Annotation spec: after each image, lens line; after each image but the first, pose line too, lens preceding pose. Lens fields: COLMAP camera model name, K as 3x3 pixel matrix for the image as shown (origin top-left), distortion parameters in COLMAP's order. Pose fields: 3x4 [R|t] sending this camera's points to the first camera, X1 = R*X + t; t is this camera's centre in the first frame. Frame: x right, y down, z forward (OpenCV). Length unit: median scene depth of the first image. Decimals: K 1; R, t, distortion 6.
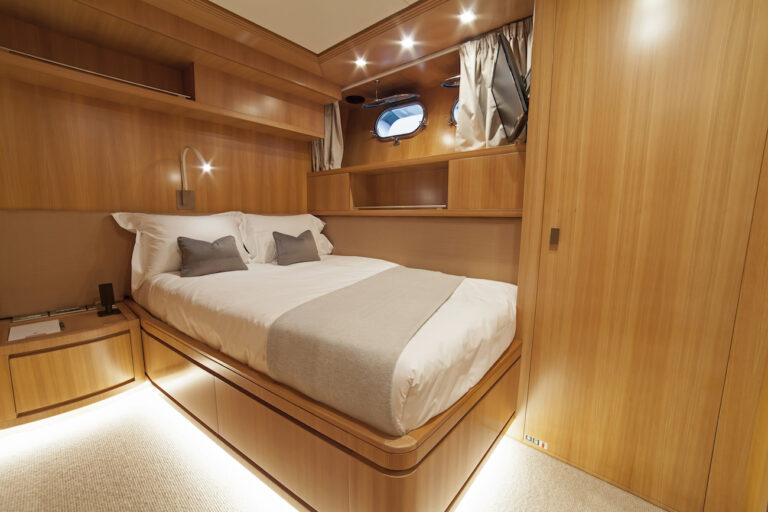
lens RADIAL K [[299.4, 0, 384.0], [0, 299.4, 256.0], [0, 0, 1]] dist [-0.047523, 0.016998]
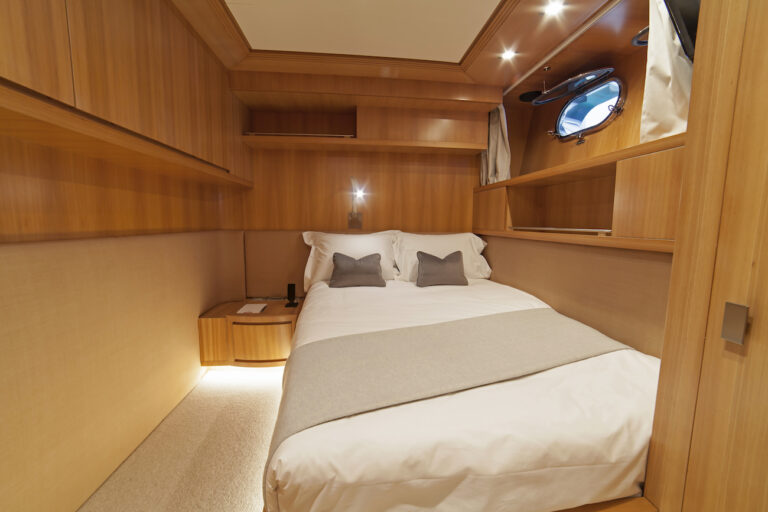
lens RADIAL K [[305.6, 0, 389.8], [0, 305.6, 257.3], [0, 0, 1]] dist [-0.050317, 0.018692]
pose [[0.741266, 0.073593, -0.667165, 0.262681], [-0.092092, 0.995722, 0.007514, -0.064811], [0.664864, 0.055871, 0.744872, 0.179503]]
